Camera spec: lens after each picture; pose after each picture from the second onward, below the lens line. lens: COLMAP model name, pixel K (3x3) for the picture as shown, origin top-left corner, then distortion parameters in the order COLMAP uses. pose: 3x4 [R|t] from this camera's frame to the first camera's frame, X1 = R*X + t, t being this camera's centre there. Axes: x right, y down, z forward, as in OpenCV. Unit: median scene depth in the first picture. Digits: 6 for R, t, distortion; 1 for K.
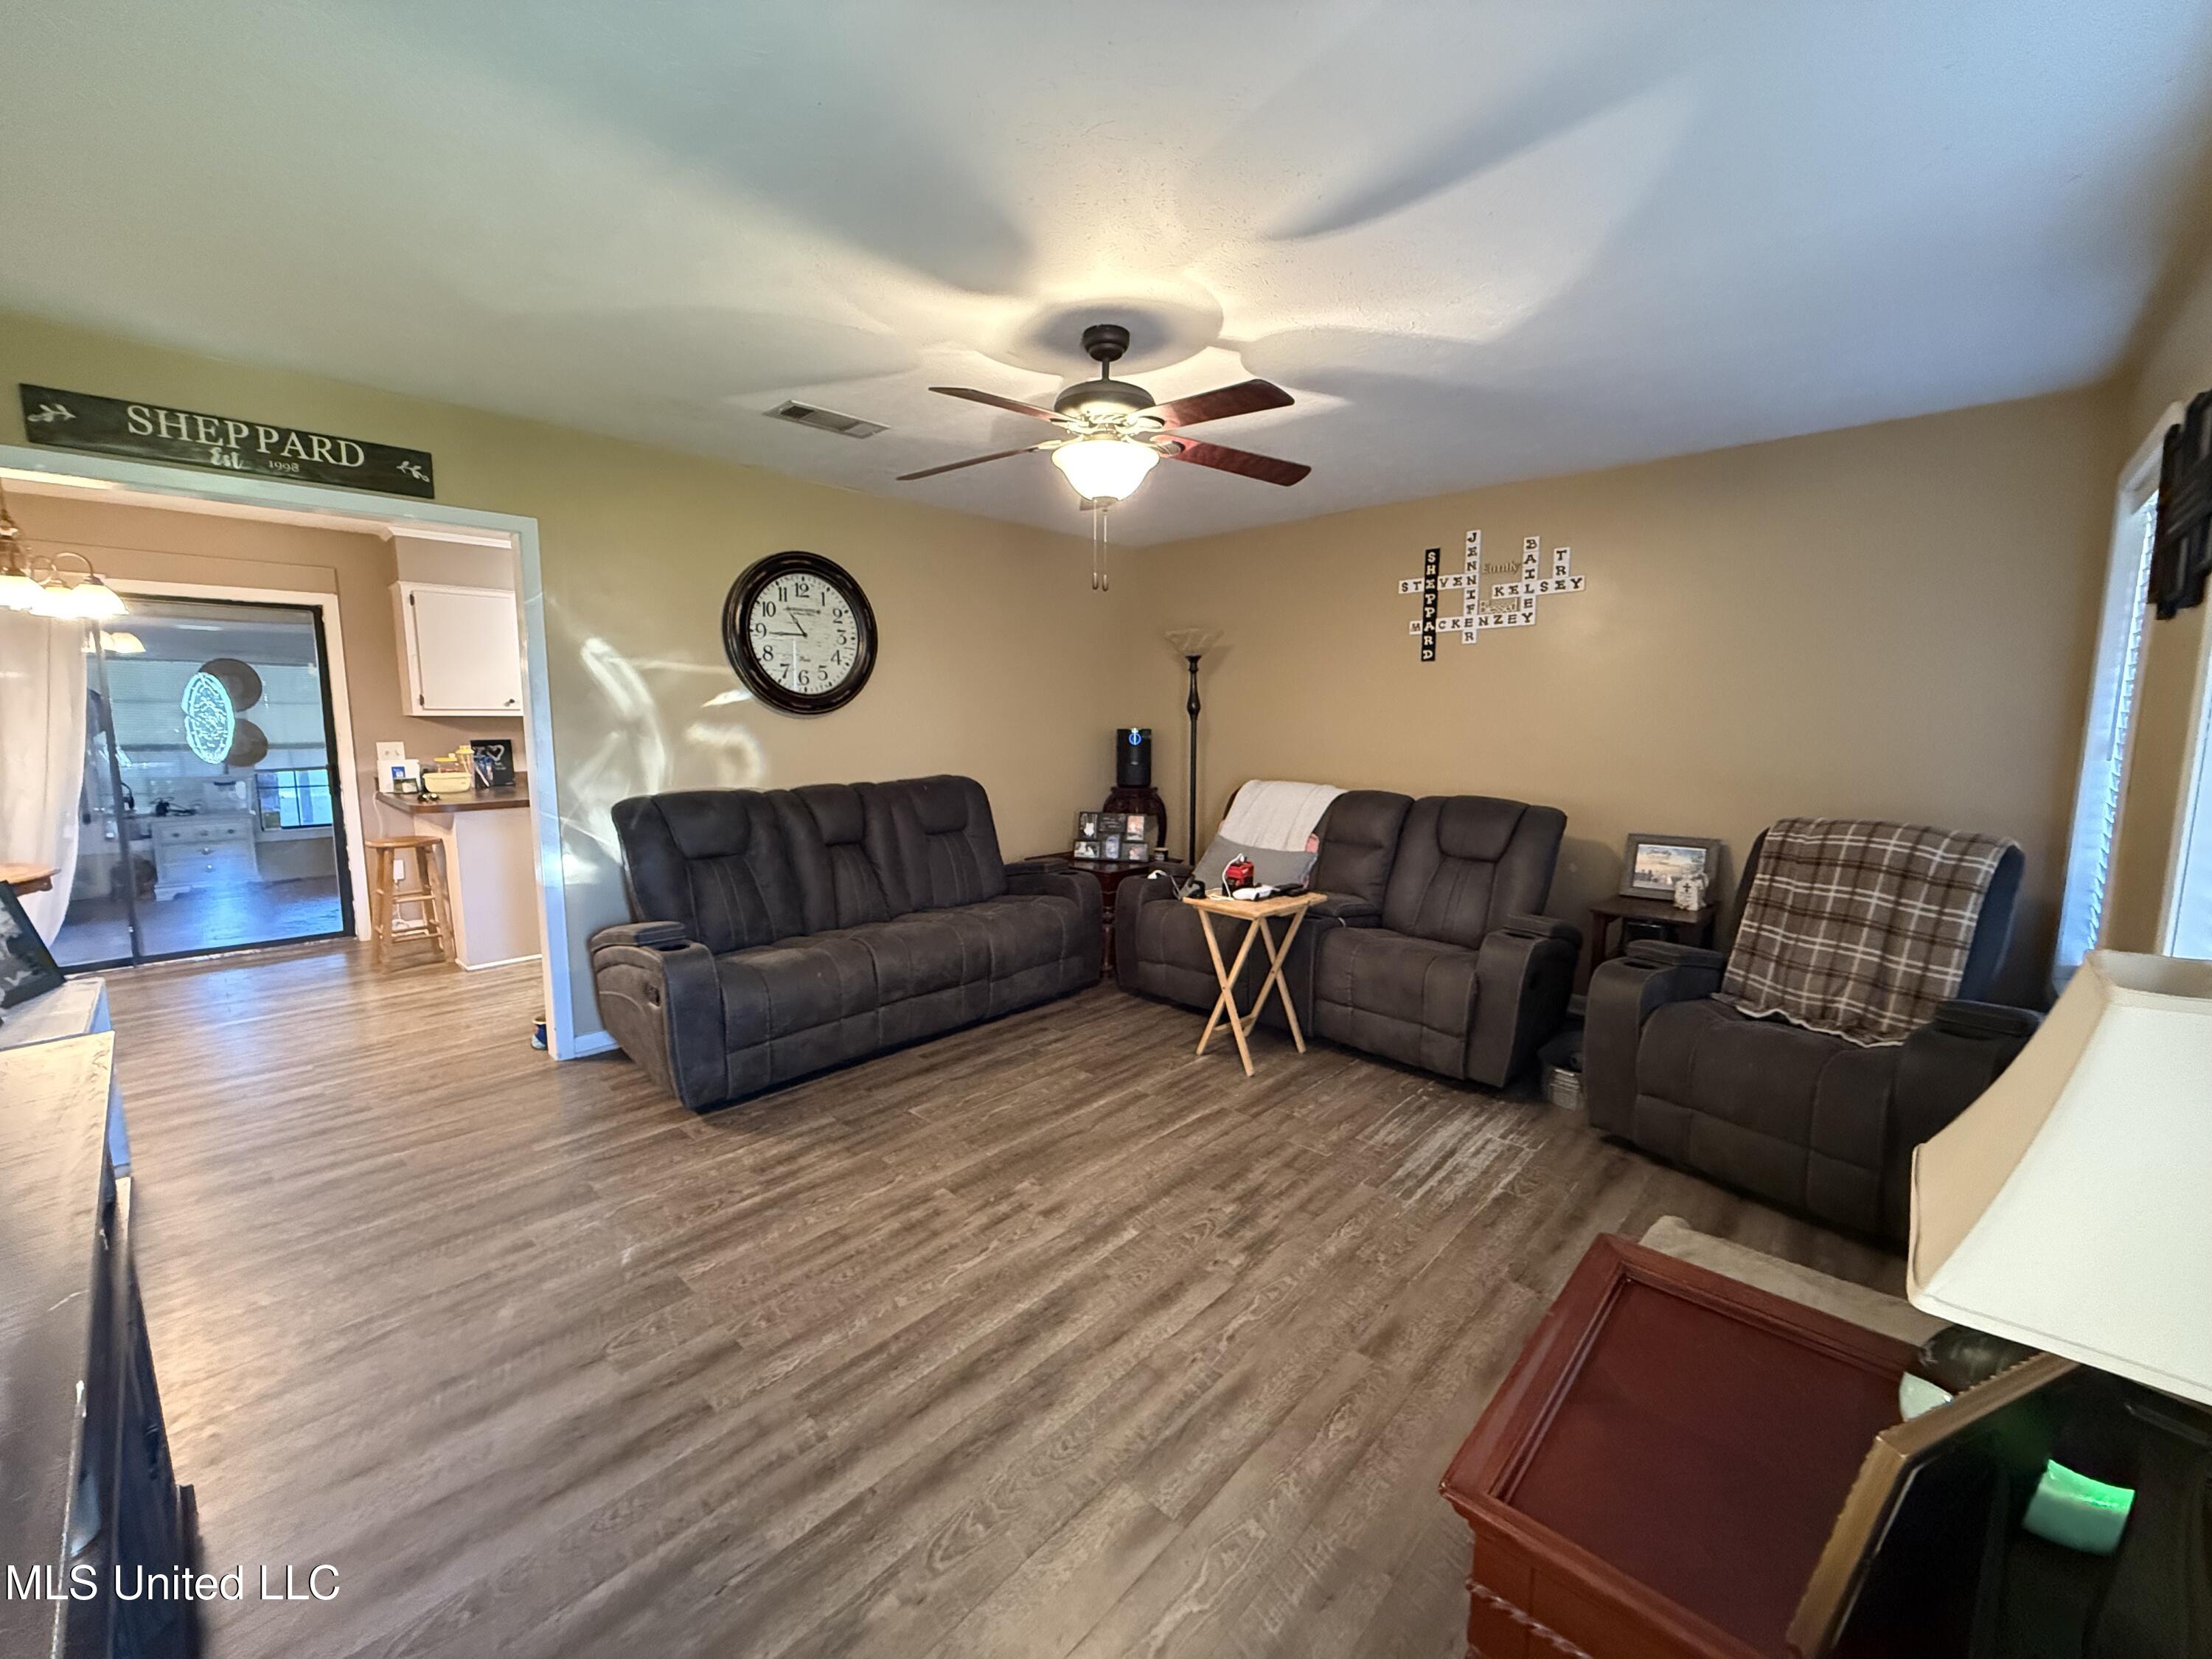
lens RADIAL K [[890.8, 0, 1102.2], [0, 890.8, 825.3], [0, 0, 1]] dist [0.000059, -0.000026]
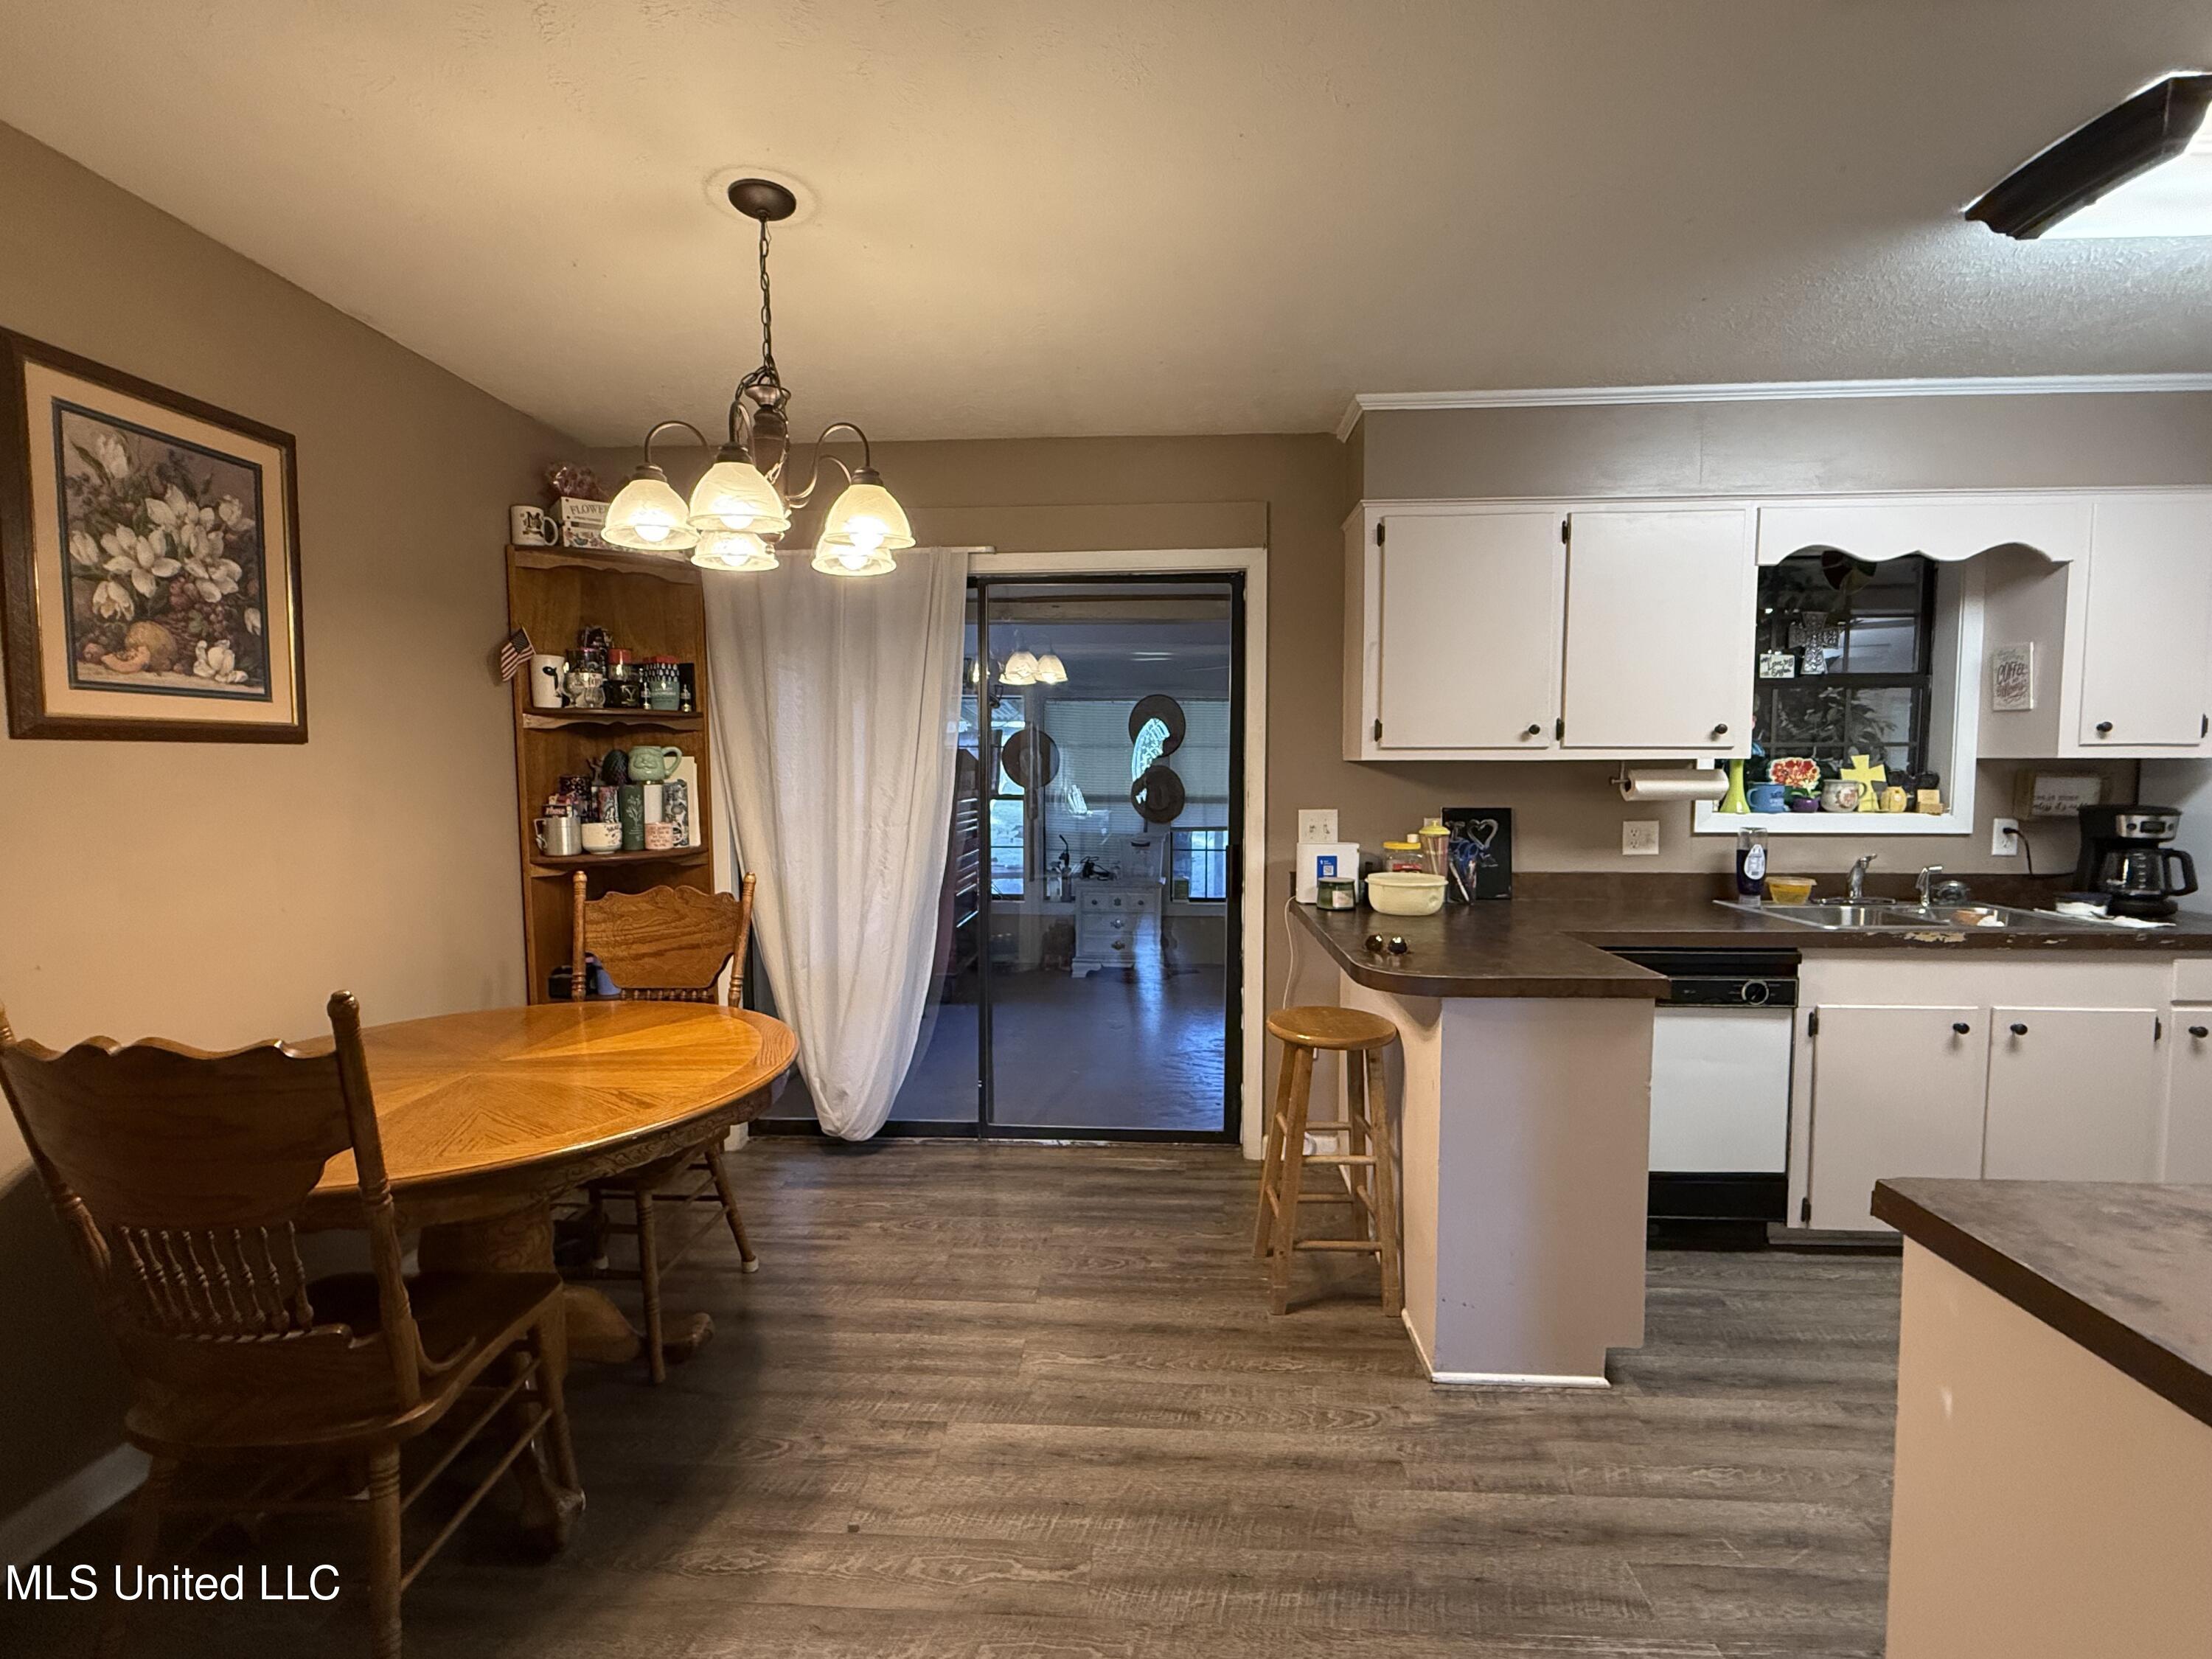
lens RADIAL K [[975.1, 0, 1100.1], [0, 975.1, 821.2], [0, 0, 1]] dist [-0.002031, -0.000143]
pose [[0.646680, 0.044660, -0.761452, -0.429499], [-0.093525, 0.995394, -0.021048, -0.060949], [0.757006, 0.084826, 0.647879, 0.510944]]
